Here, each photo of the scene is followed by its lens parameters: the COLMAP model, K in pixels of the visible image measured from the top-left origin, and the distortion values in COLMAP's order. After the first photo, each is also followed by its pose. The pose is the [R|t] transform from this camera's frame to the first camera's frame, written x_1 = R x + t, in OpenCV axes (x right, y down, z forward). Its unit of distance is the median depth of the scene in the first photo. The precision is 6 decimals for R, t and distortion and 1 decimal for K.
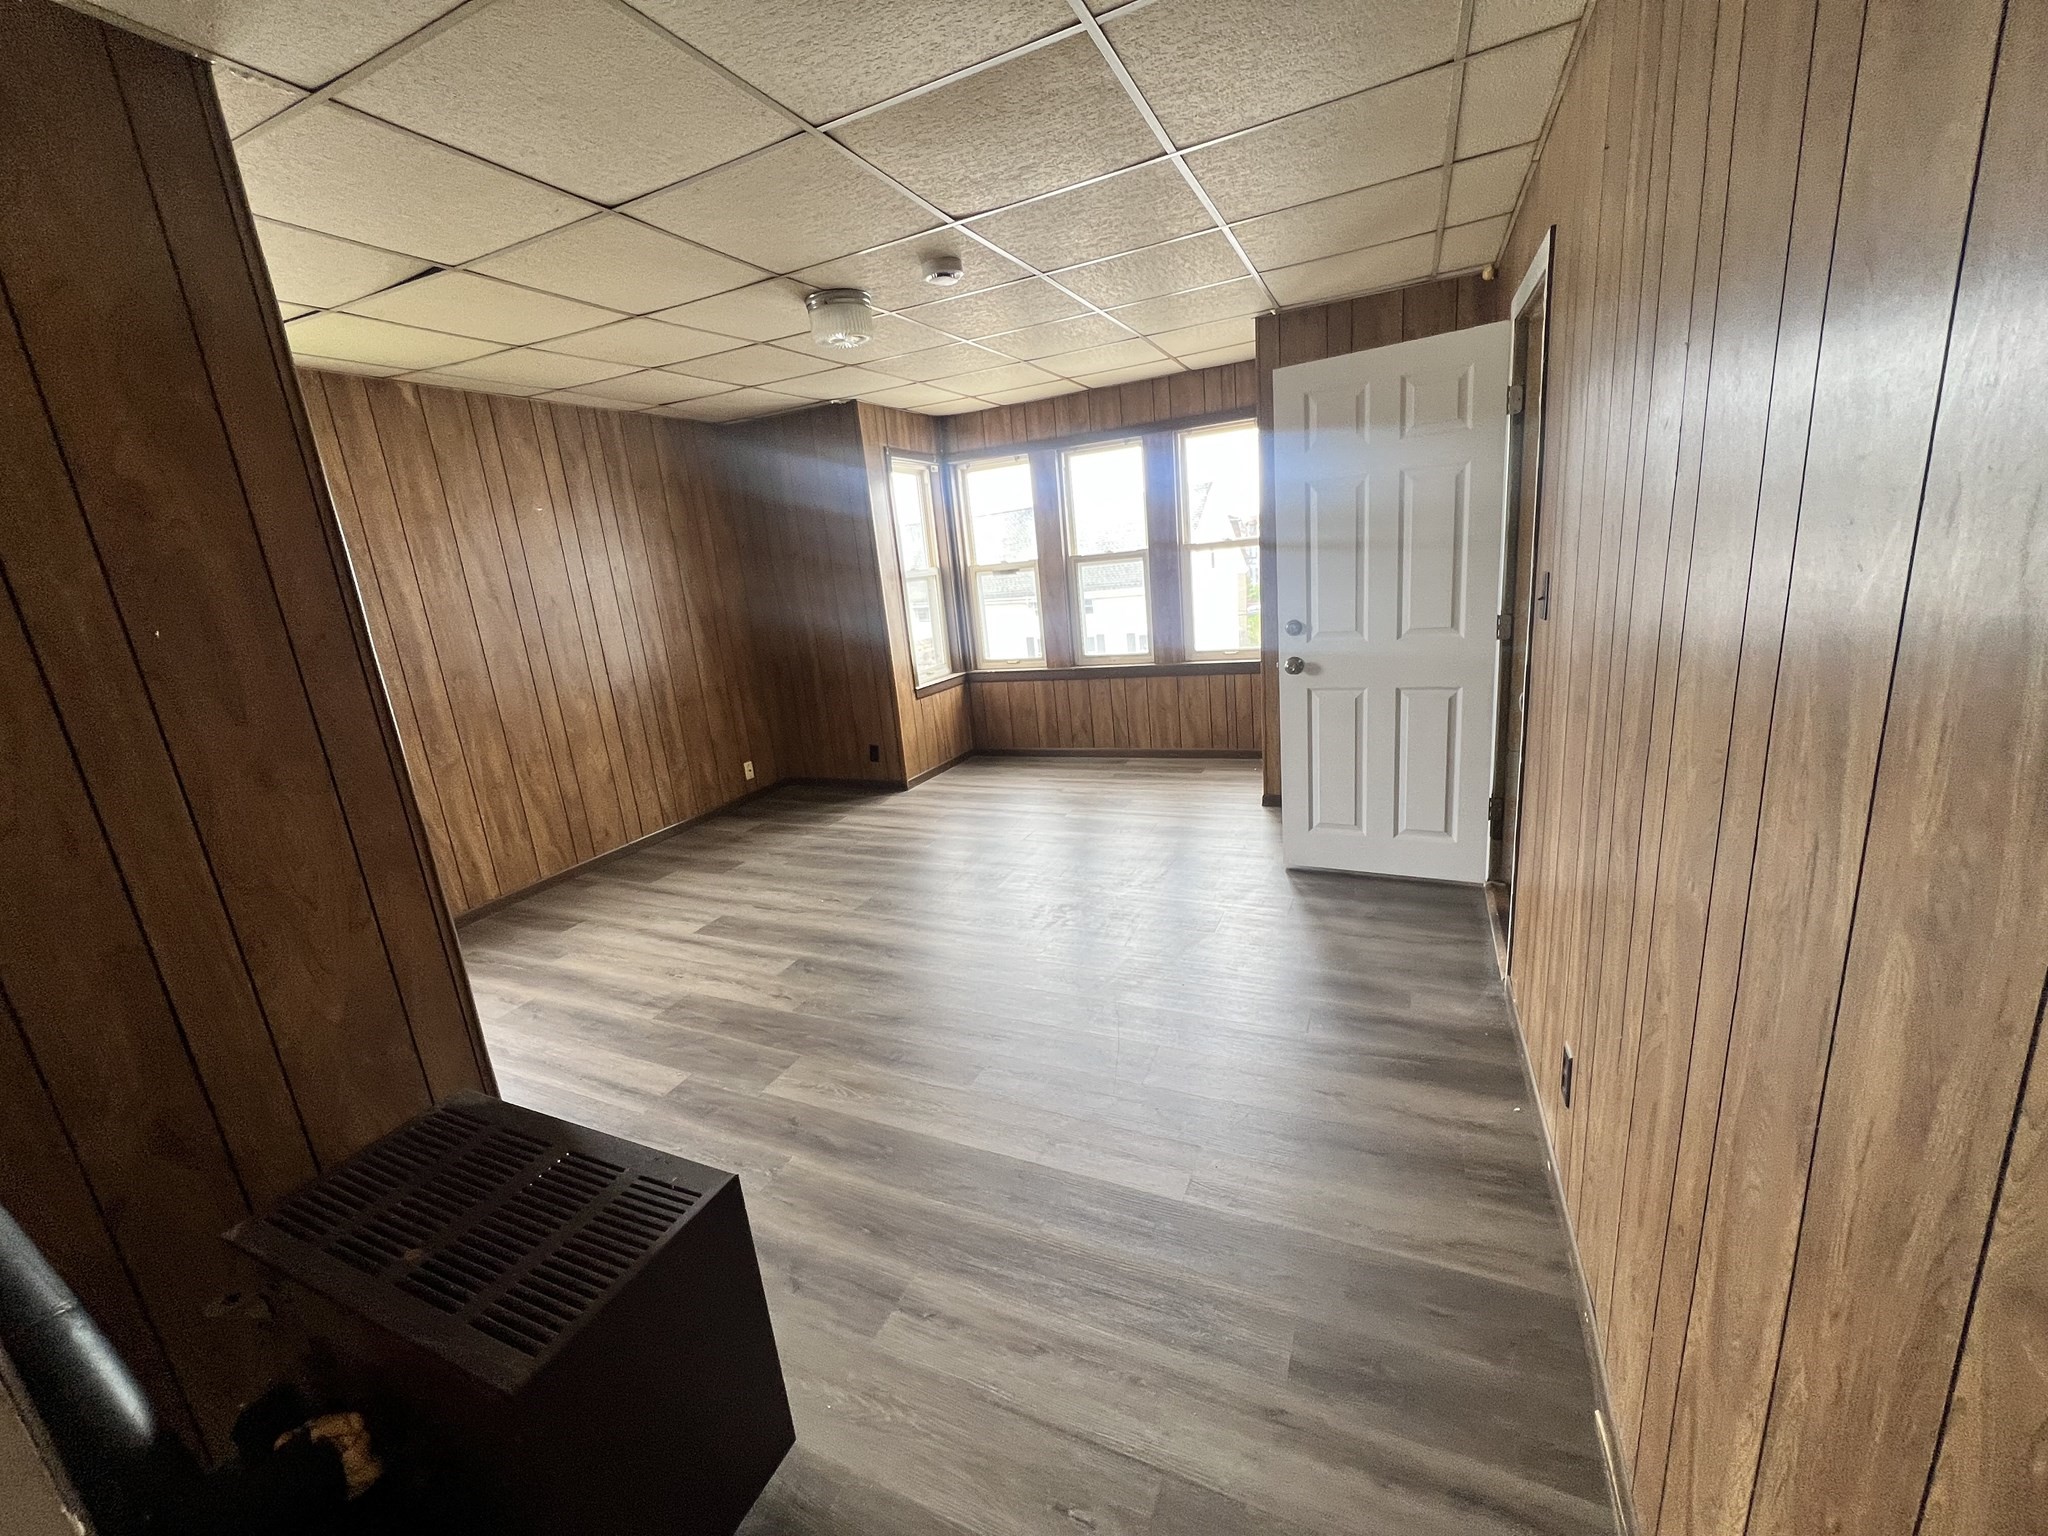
lens RADIAL K [[824.8, 0, 1024.0], [0, 824.8, 768.0], [0, 0, 1]] dist [-0.001620, -0.000338]
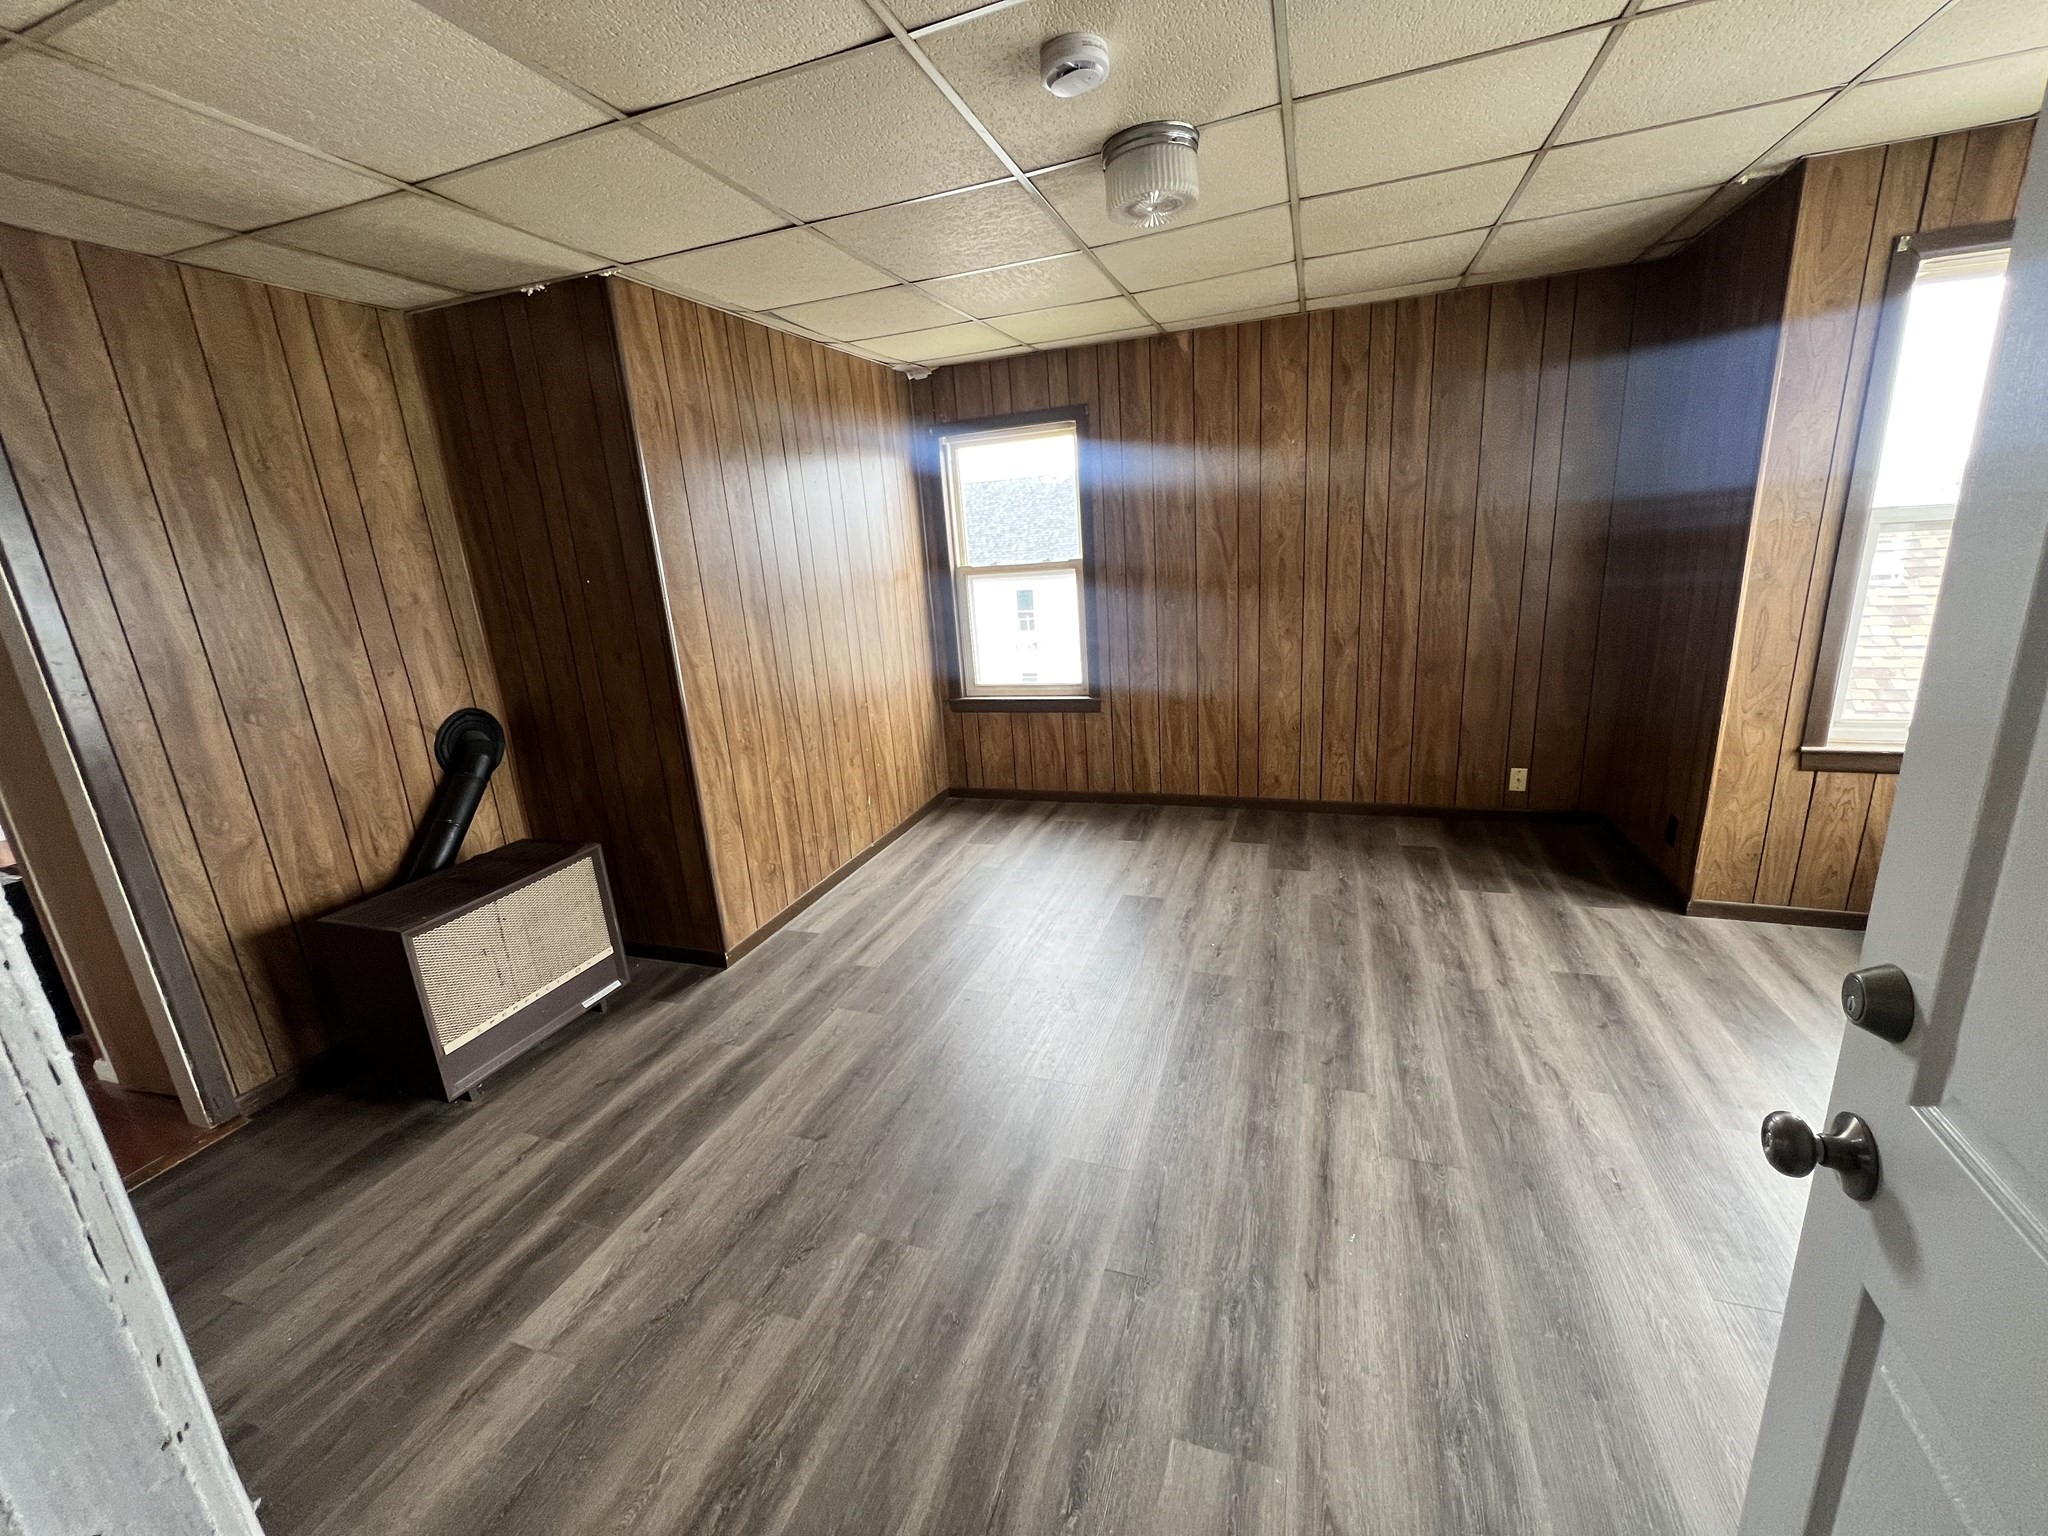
lens RADIAL K [[824.8, 0, 1024.0], [0, 824.8, 768.0], [0, 0, 1]] dist [-0.001620, -0.000338]
pose [[0.085089, 0.345068, -0.934713, 0.375860], [-0.194350, 0.925843, 0.324102, -0.194568], [0.977235, 0.154085, 0.145843, 0.578206]]
